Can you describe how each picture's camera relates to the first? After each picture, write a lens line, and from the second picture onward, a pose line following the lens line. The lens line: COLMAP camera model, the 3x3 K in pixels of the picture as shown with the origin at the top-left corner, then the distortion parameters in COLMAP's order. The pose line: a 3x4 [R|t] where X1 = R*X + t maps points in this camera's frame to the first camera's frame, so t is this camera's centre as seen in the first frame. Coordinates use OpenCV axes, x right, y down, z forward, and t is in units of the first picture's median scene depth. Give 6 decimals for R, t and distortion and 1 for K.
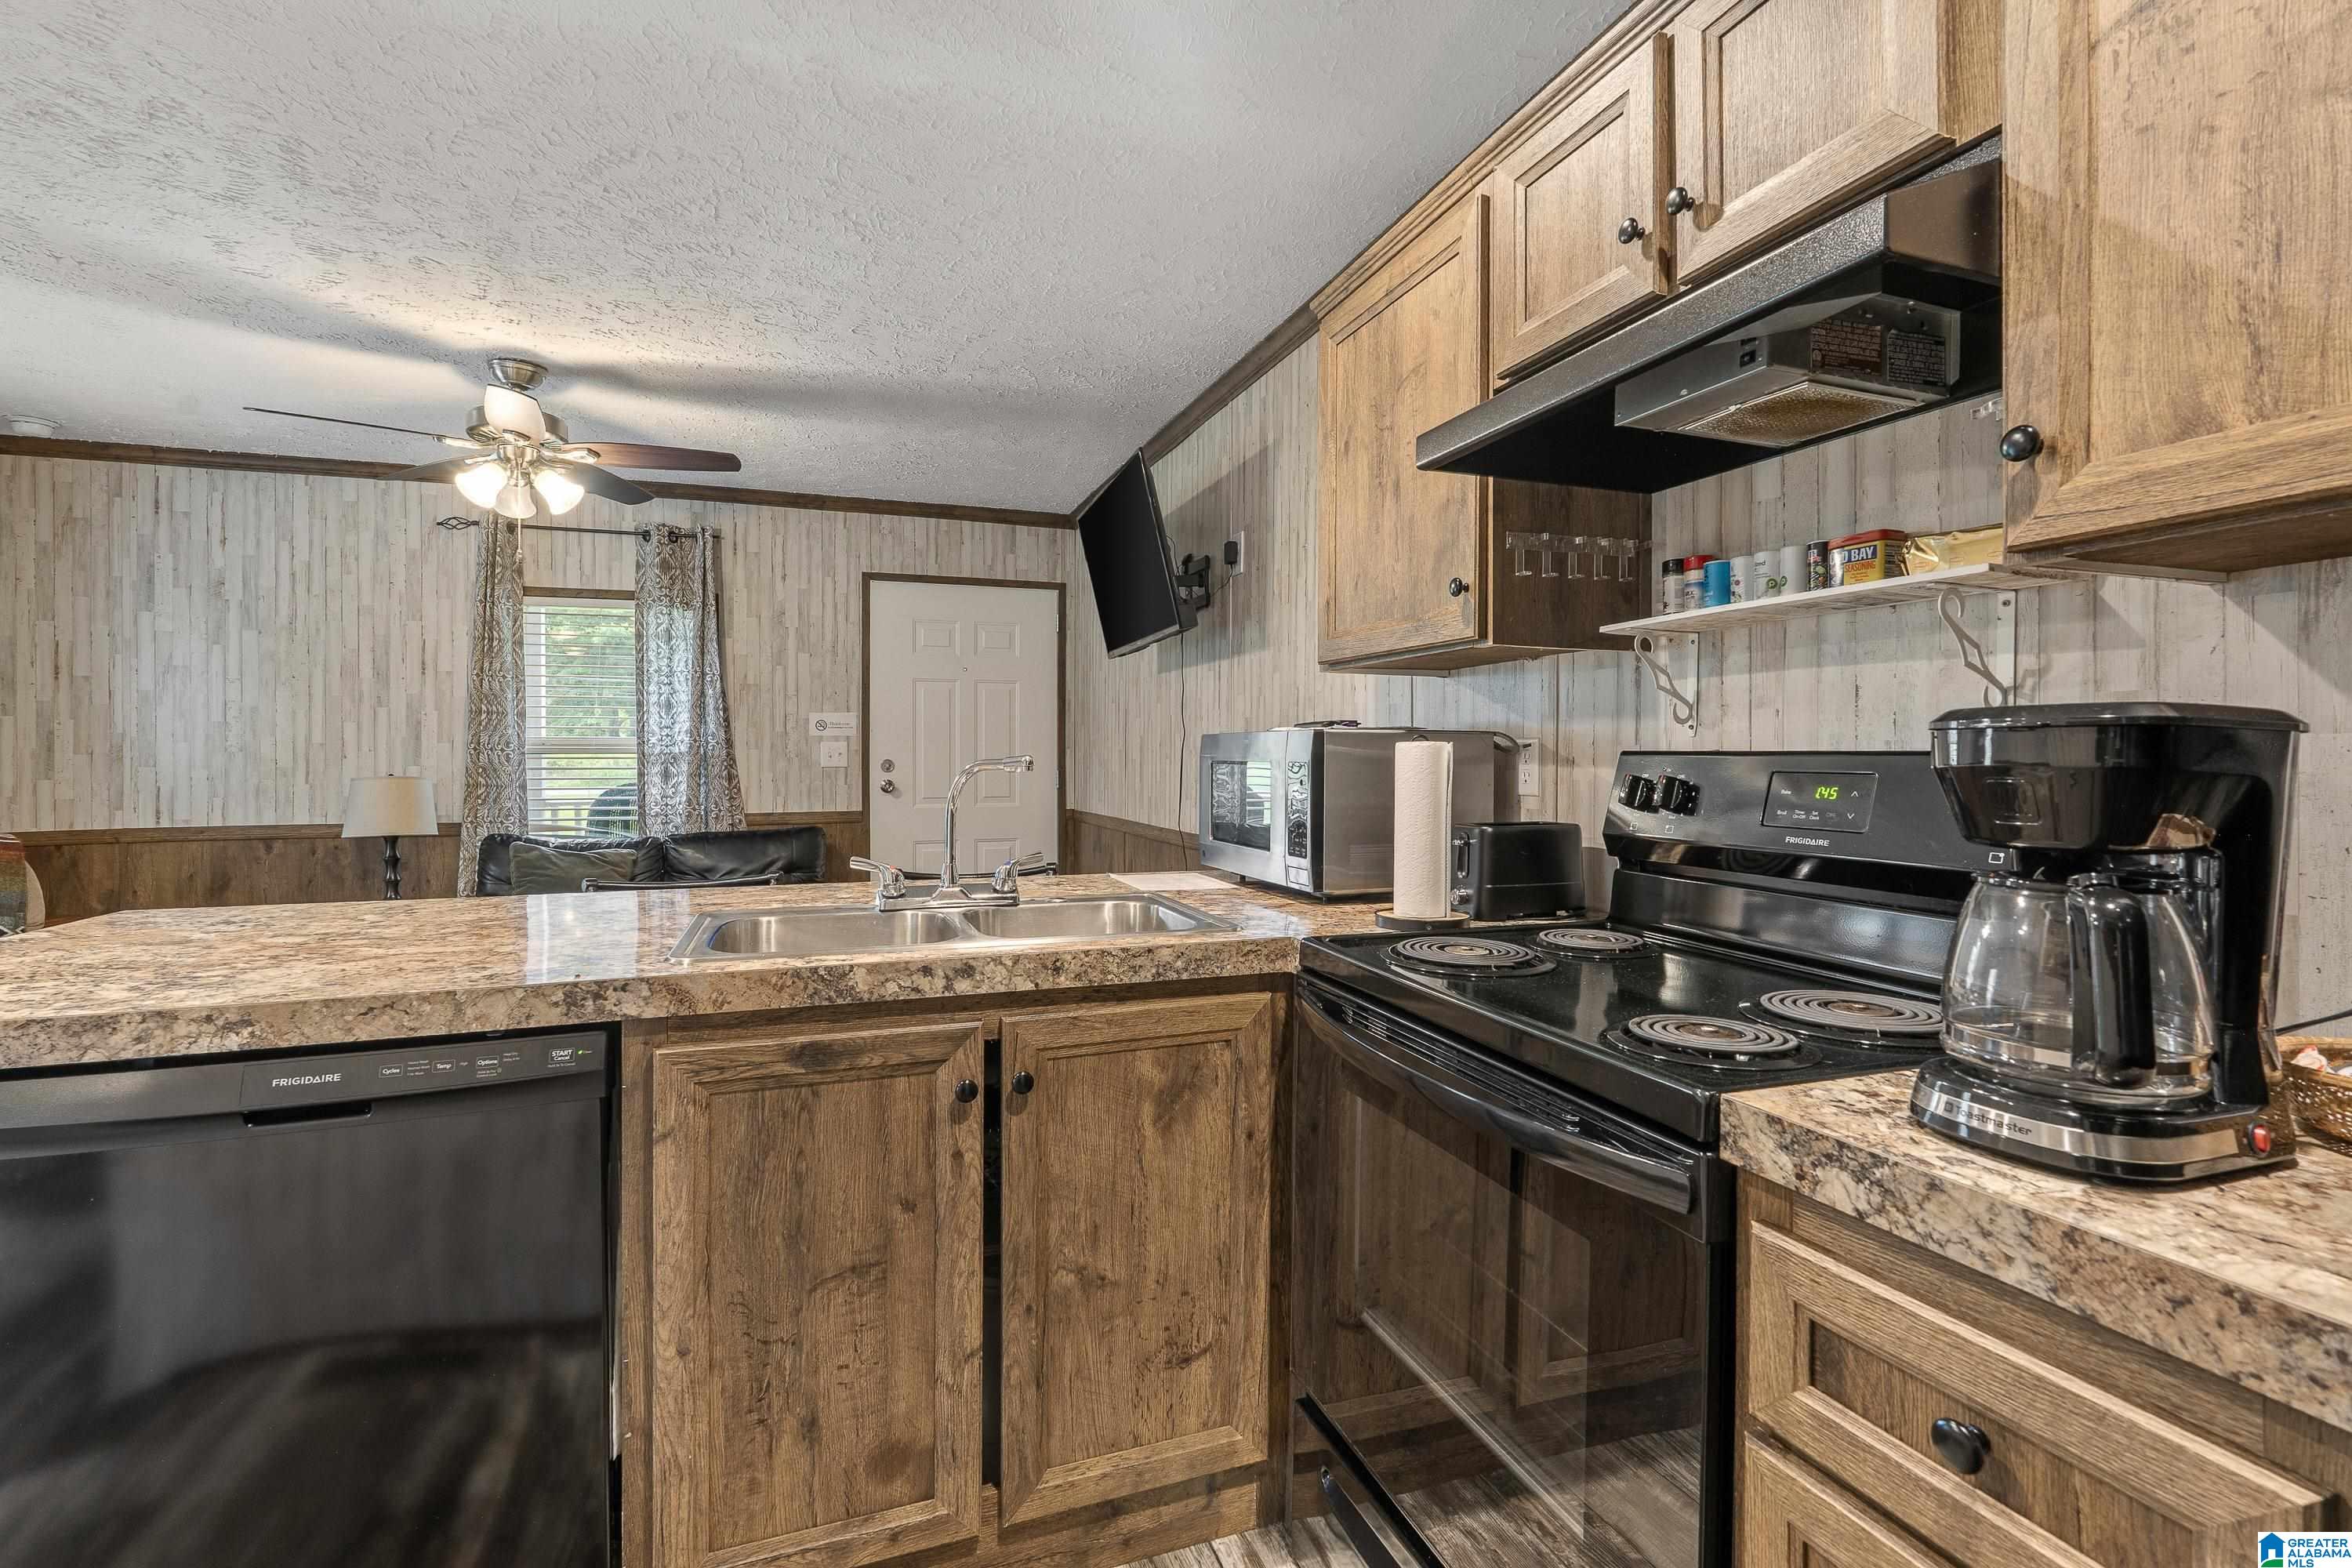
lens RADIAL K [[1061.3, 0, 1181.8], [0, 1061.3, 755.7], [0, 0, 1]] dist [-0.000436, -0.000184]
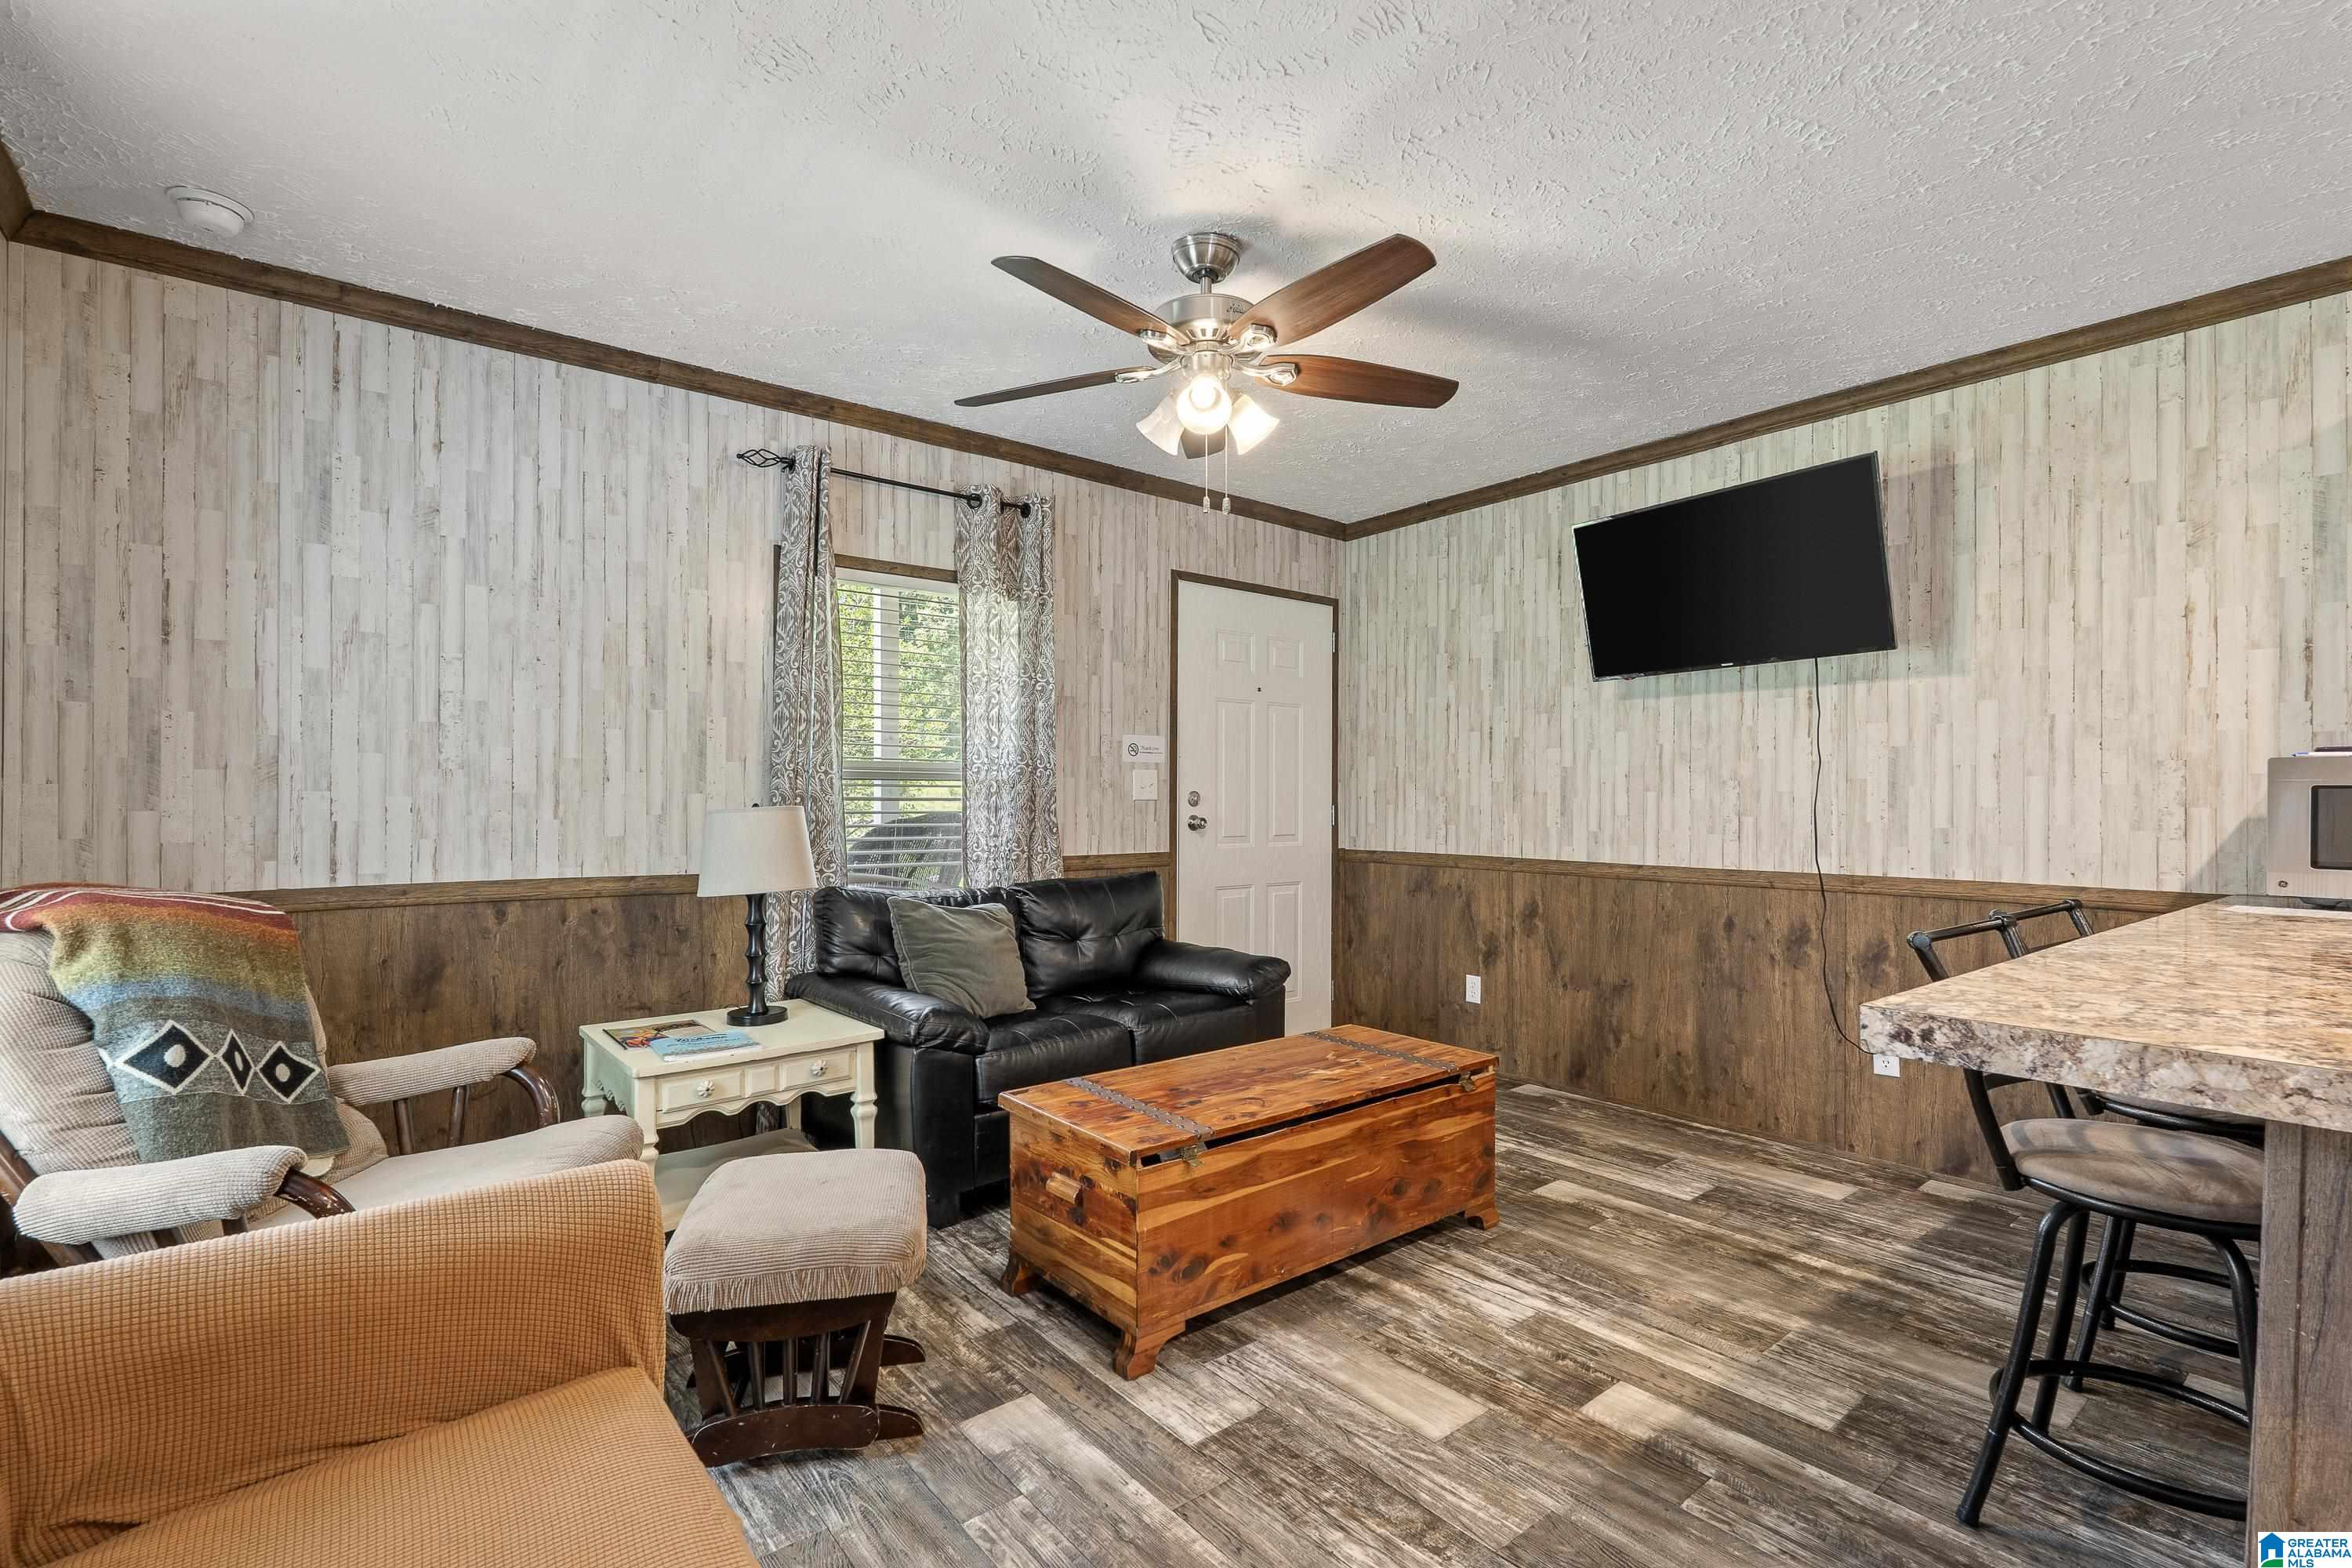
lens RADIAL K [[1059.0, 0, 1170.5], [0, 1059.0, 798.5], [0, 0, 1]] dist [-0.003338, -0.000519]
pose [[0.947544, 0.006158, 0.319567, -0.683973], [-0.005675, 0.999981, -0.002443, 0.013718], [-0.319576, 0.000501, 0.947561, 0.240721]]
